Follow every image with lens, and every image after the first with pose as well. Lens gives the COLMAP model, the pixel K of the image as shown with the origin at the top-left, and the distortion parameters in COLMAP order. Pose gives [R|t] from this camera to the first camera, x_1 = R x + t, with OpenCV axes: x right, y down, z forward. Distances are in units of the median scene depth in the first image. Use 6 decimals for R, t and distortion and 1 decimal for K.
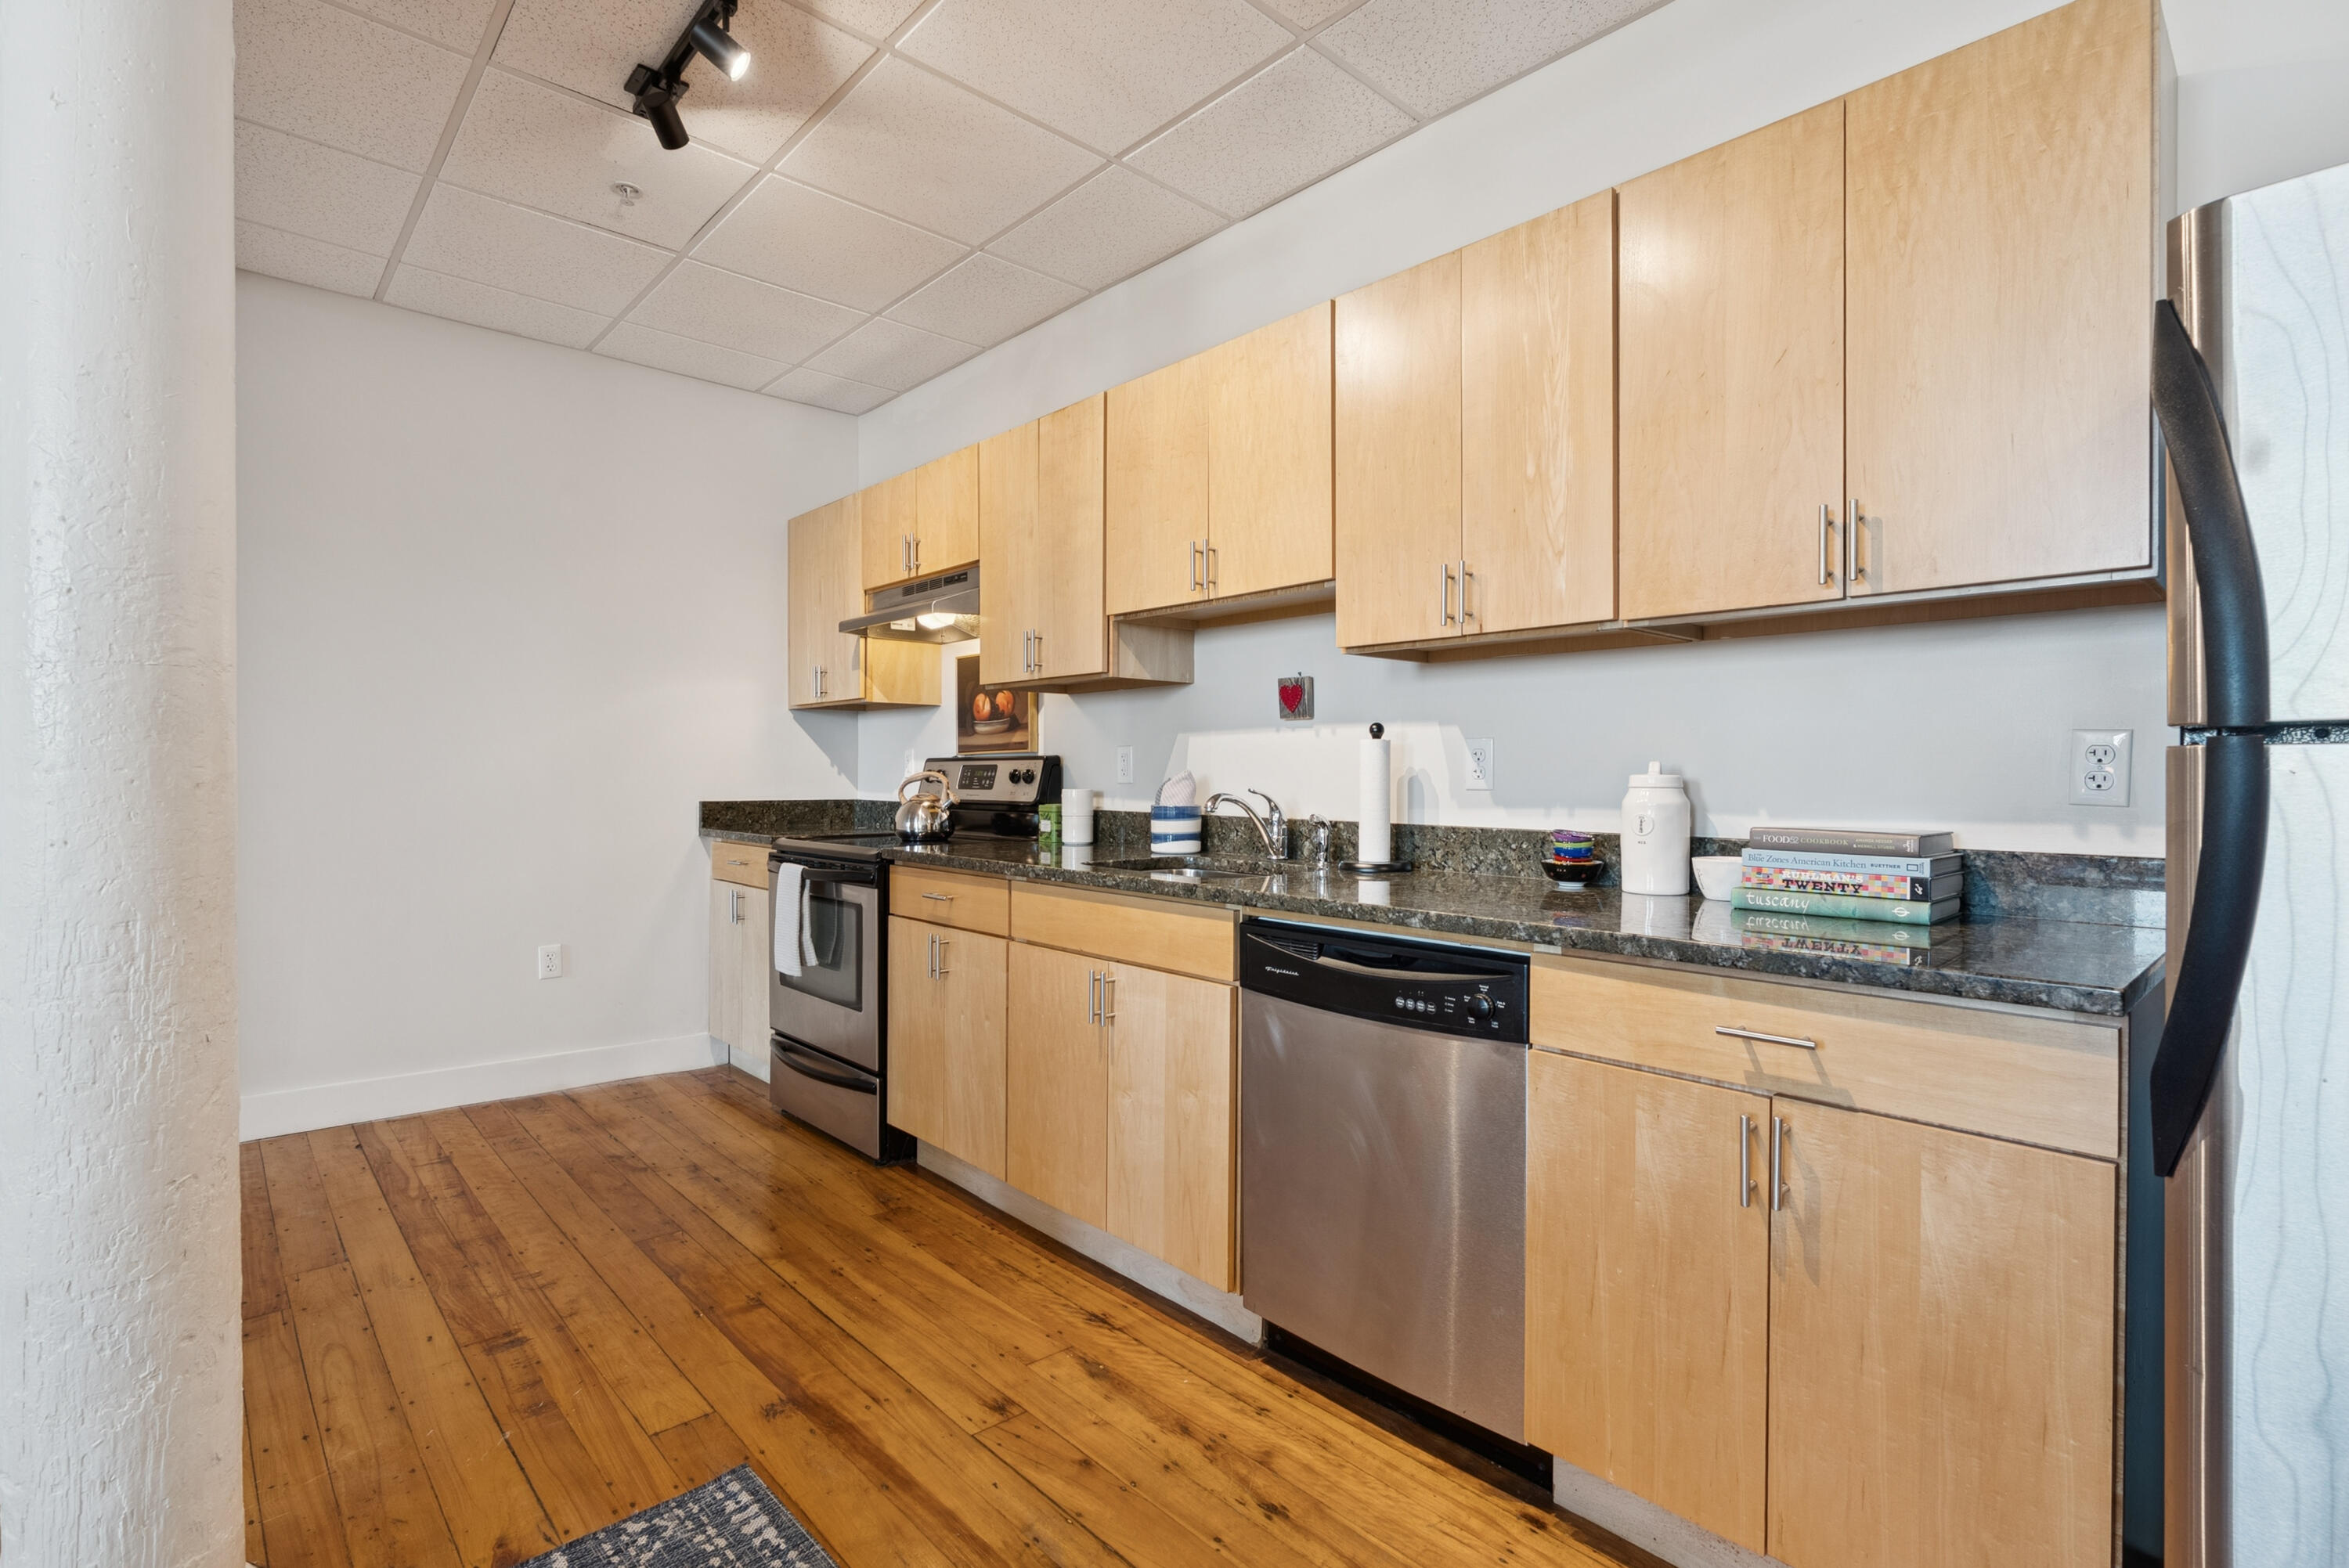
lens RADIAL K [[1072.4, 0, 1169.1], [0, 1072.4, 775.8], [0, 0, 1]] dist [-0.010993, -0.000003]
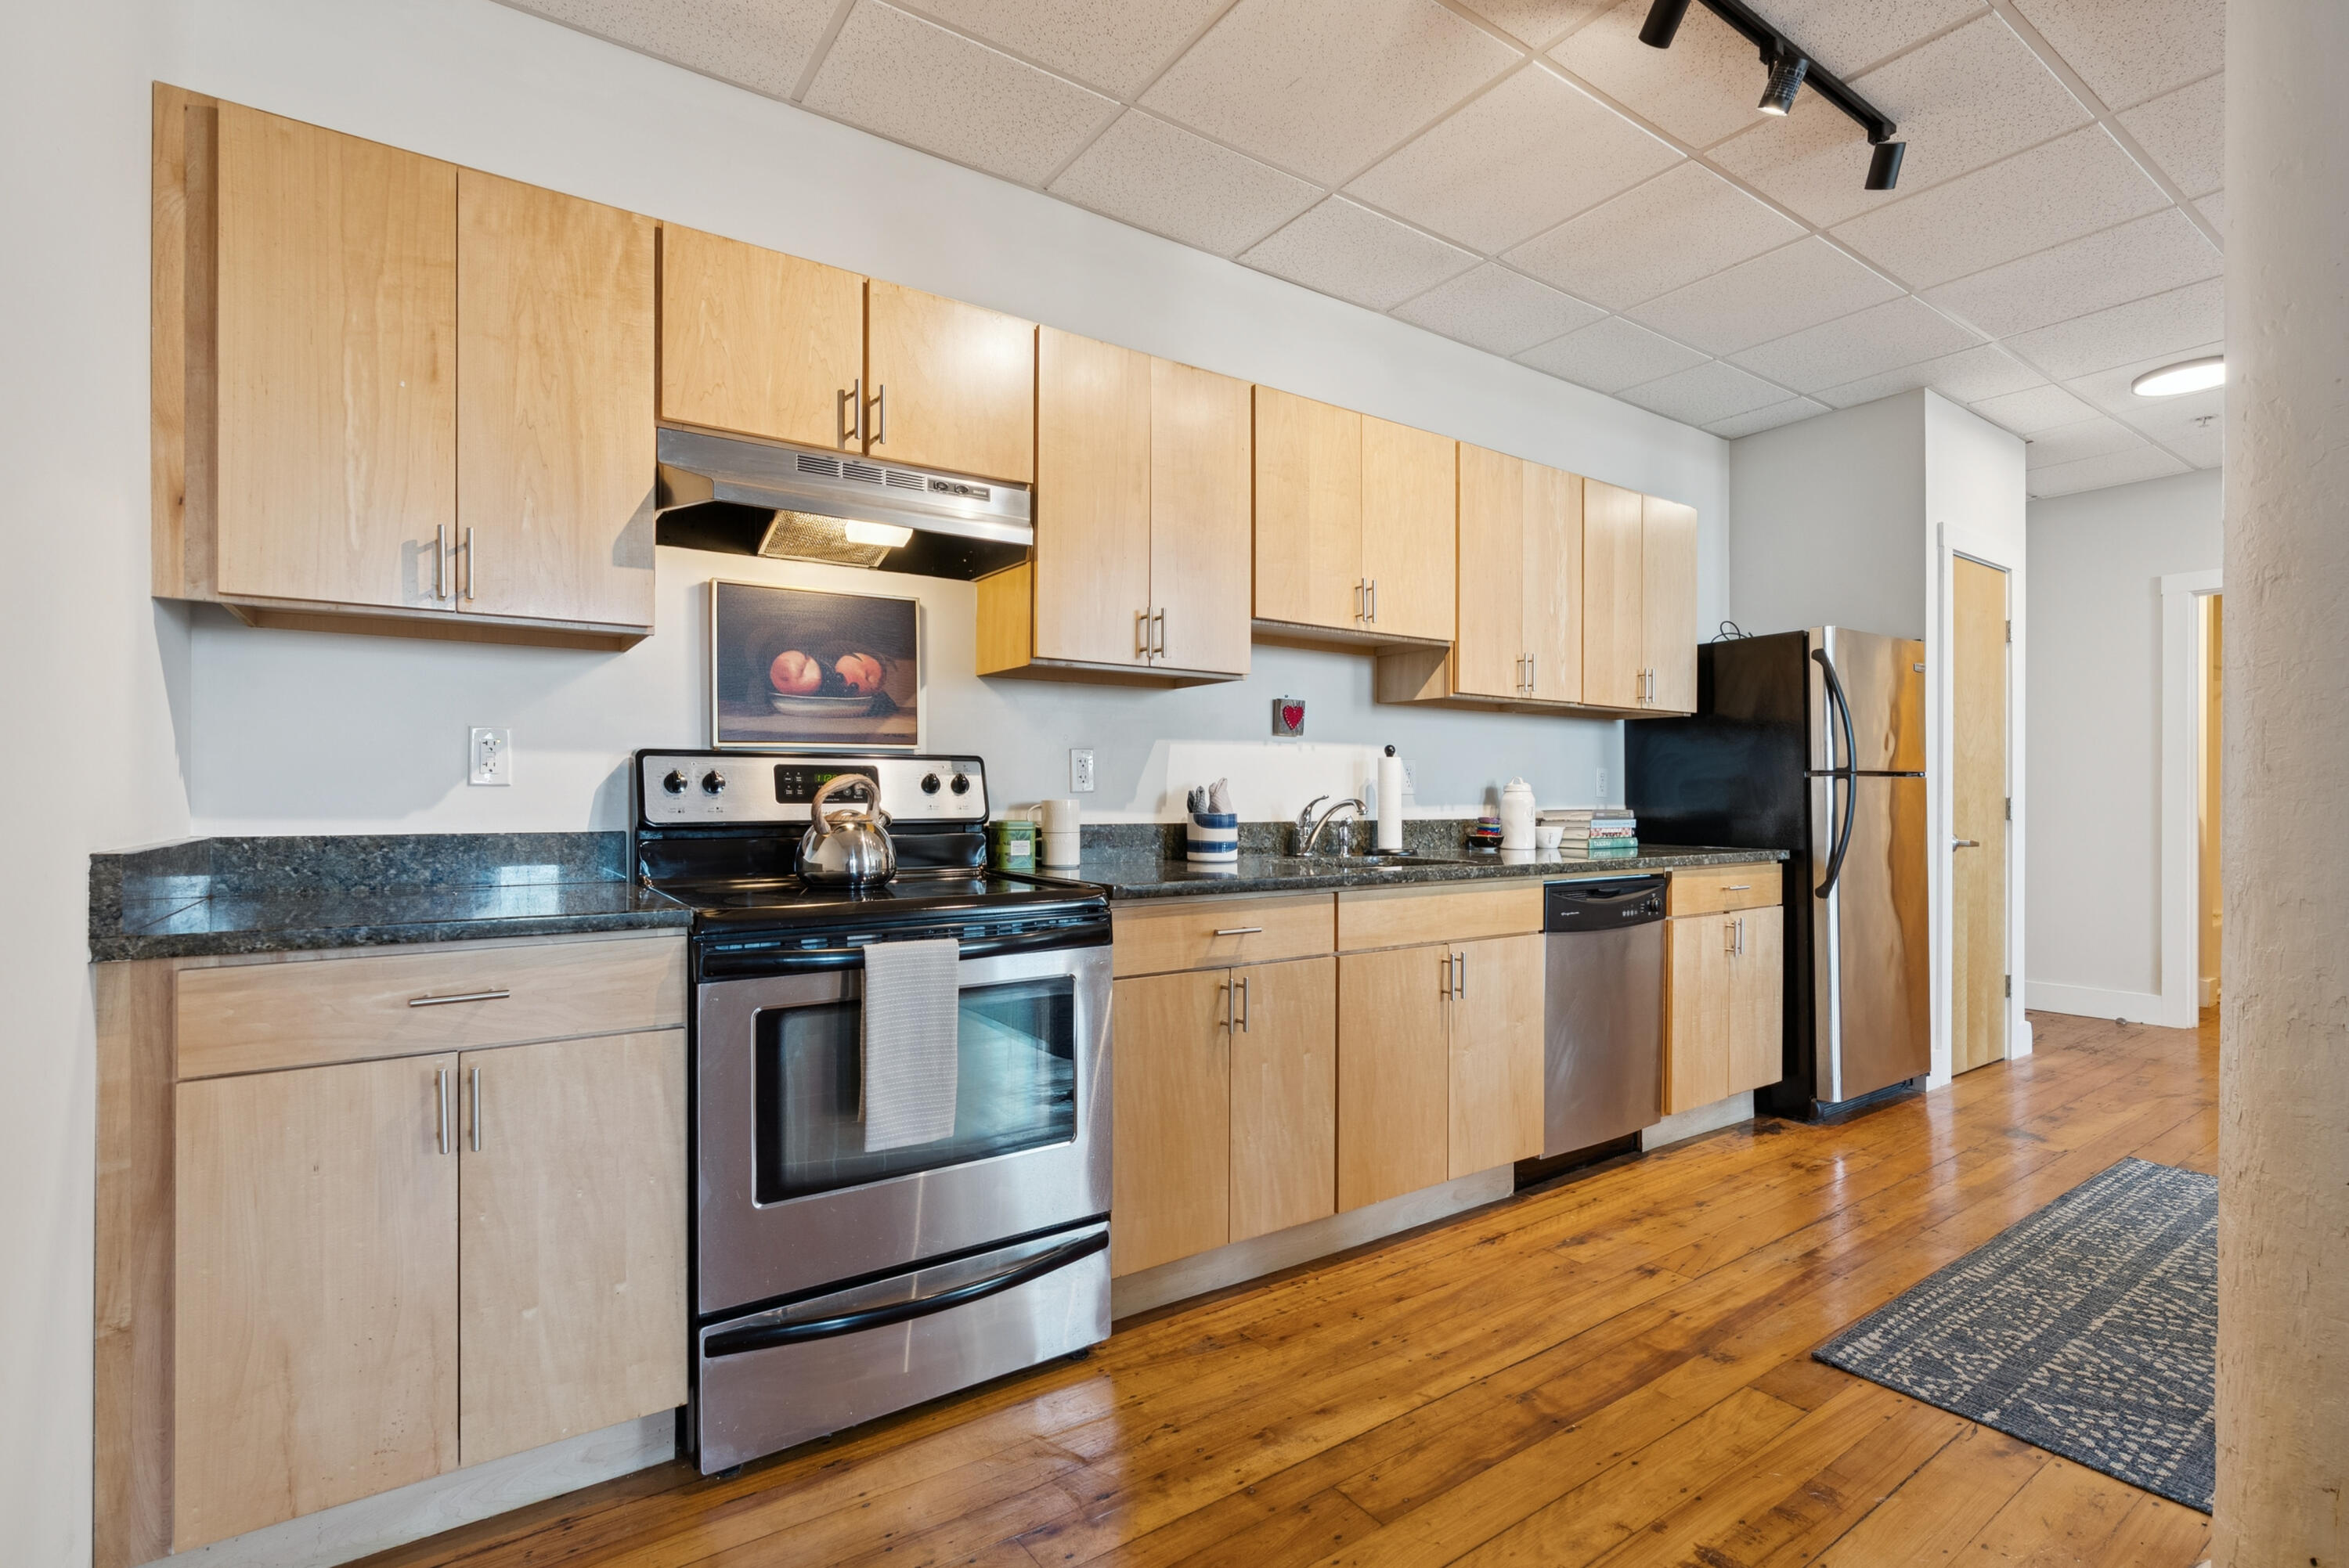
lens RADIAL K [[1072.4, 0, 1168.4], [0, 1072.4, 792.3], [0, 0, 1]] dist [-0.010993, -0.000003]
pose [[0.151326, 0.001736, 0.988482, -1.332306], [0.002065, 0.999996, -0.002072, 0.013529], [-0.988482, 0.002355, 0.151321, 1.208567]]
